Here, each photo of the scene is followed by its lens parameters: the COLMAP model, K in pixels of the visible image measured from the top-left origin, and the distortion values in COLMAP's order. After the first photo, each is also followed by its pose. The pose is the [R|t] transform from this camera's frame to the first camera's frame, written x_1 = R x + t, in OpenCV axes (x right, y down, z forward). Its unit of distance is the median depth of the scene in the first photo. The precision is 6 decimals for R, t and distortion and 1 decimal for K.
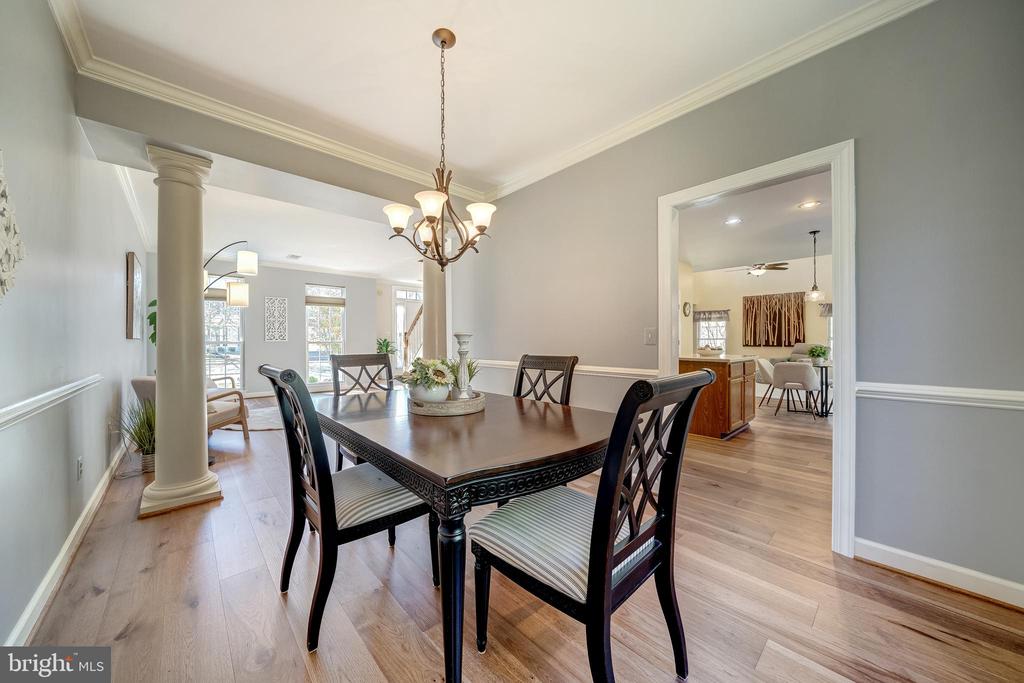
lens RADIAL K [[353.6, 0, 492.2], [0, 353.6, 340.3], [0, 0, 1]] dist [-0.008848, -0.000182]
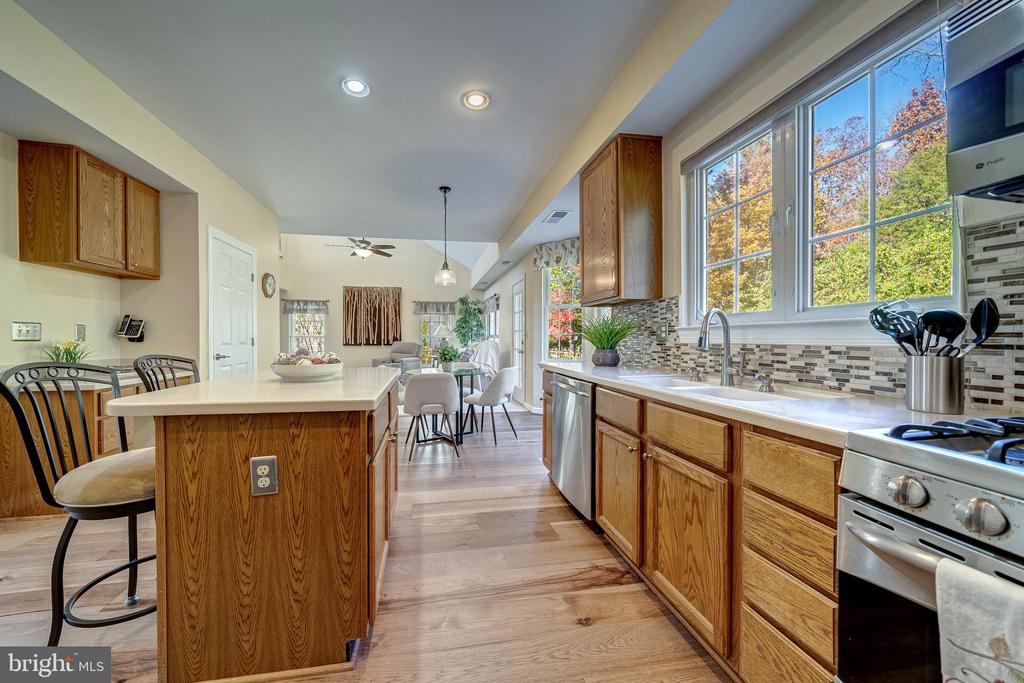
lens RADIAL K [[362.2, 0, 485.3], [0, 362.2, 340.0], [0, 0, 1]] dist [-0.001024, -0.000041]
pose [[0.526377, -0.001255, 0.850250, 0.168644], [-0.002064, 0.999994, 0.002754, 0.000377], [-0.850249, -0.003204, 0.526371, 0.276289]]
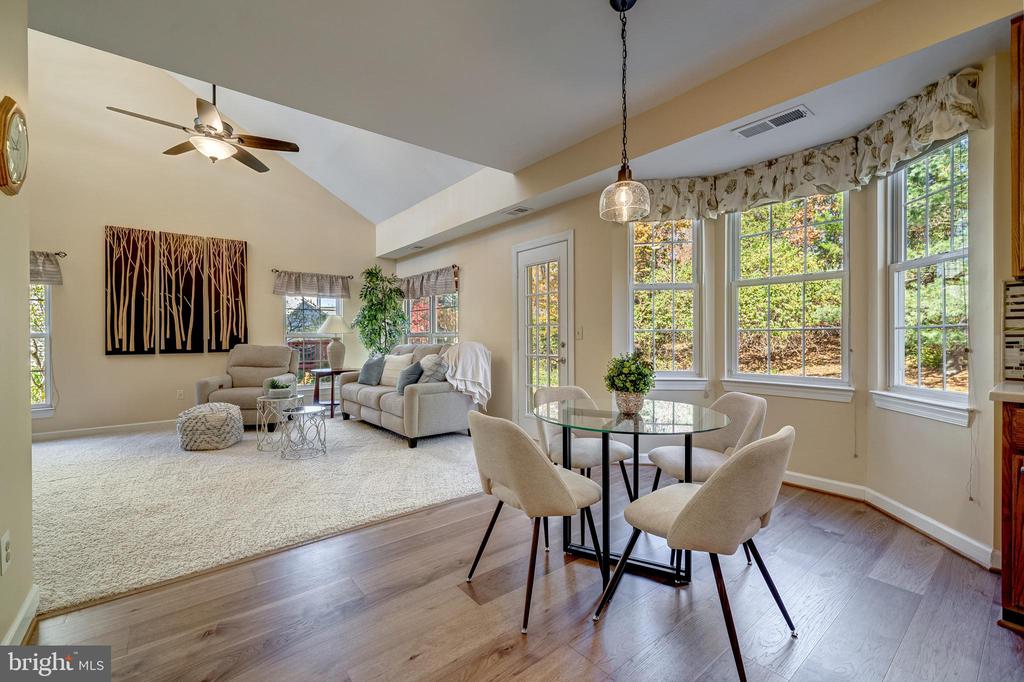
lens RADIAL K [[428.9, 0, 510.4], [0, 428.9, 338.5], [0, 0, 1]] dist [-0.011646, 0.000222]
pose [[0.033847, -0.002638, 0.999424, 0.278568], [0.002504, 0.999994, 0.002555, -0.000899], [-0.999424, 0.002416, 0.033853, 0.572697]]
